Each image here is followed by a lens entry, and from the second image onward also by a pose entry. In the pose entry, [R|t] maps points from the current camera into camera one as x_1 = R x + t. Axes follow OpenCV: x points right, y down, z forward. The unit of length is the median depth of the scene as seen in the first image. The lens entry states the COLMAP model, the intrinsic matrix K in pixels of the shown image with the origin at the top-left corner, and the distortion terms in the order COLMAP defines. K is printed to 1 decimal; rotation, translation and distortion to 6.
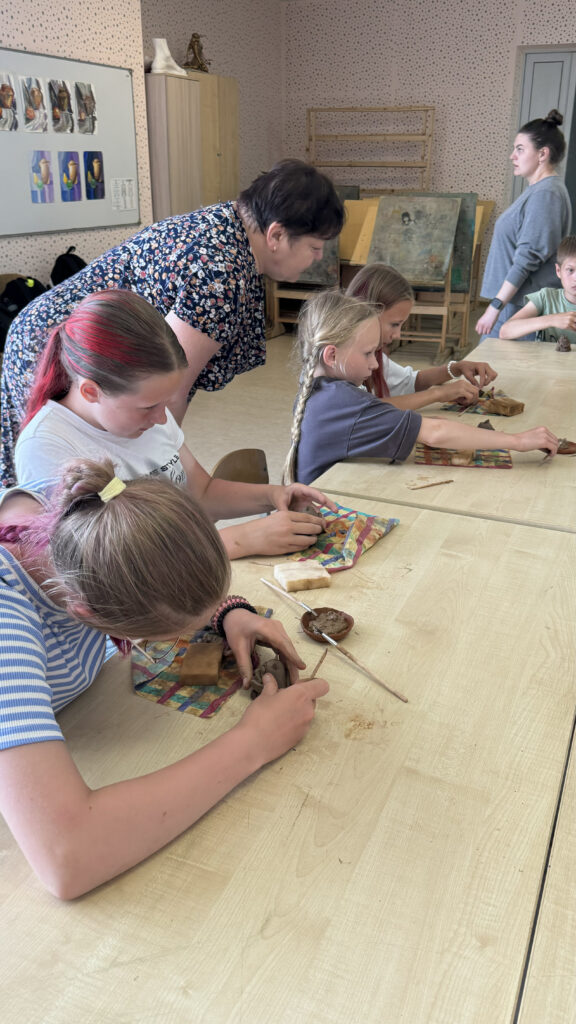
lens RADIAL K [[864.6, 0, 288.0], [0, 864.6, 512.0], [0, 0, 1]] dist [0.049244, -0.069954]
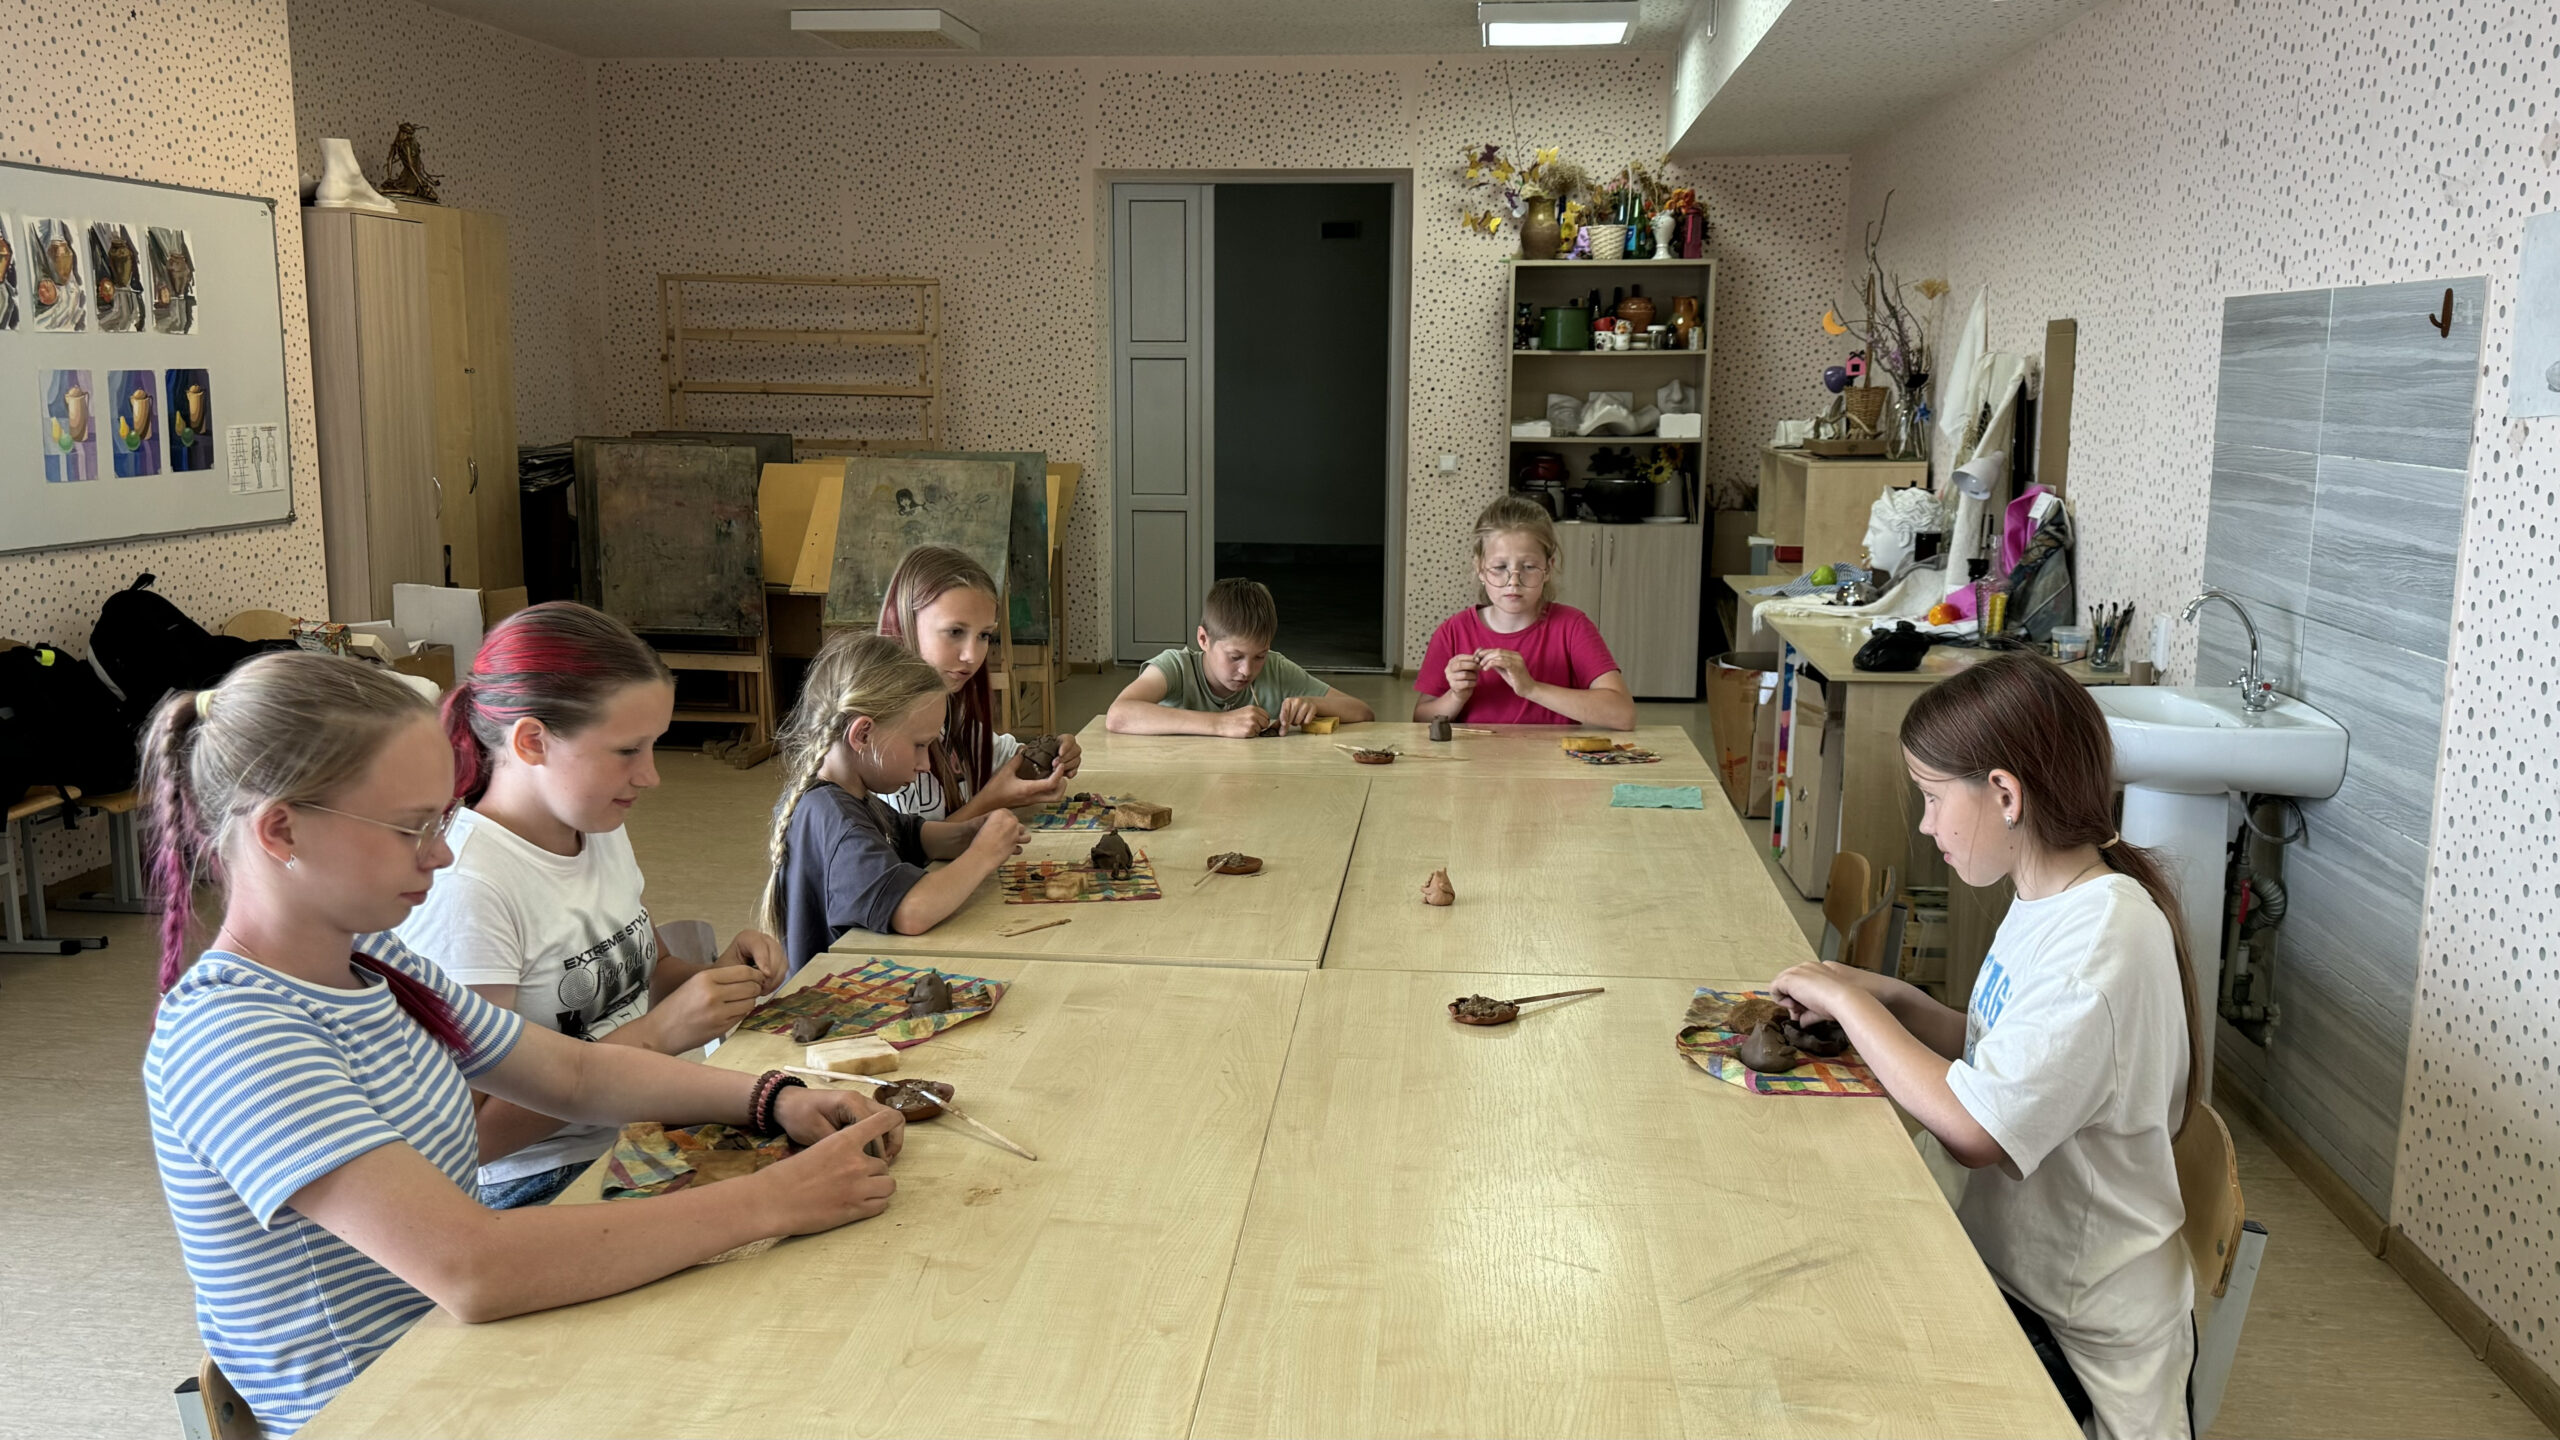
lens RADIAL K [[2161.5, 0, 1280.0], [0, 2161.5, 720.0], [0, 0, 1]] dist [0.049244, -0.069954]
pose [[0.951022, -0.046511, 0.305605, -0.041129], [0.112061, 0.973242, -0.200604, 0.047418], [-0.288097, 0.225025, 0.930787, -0.159588]]
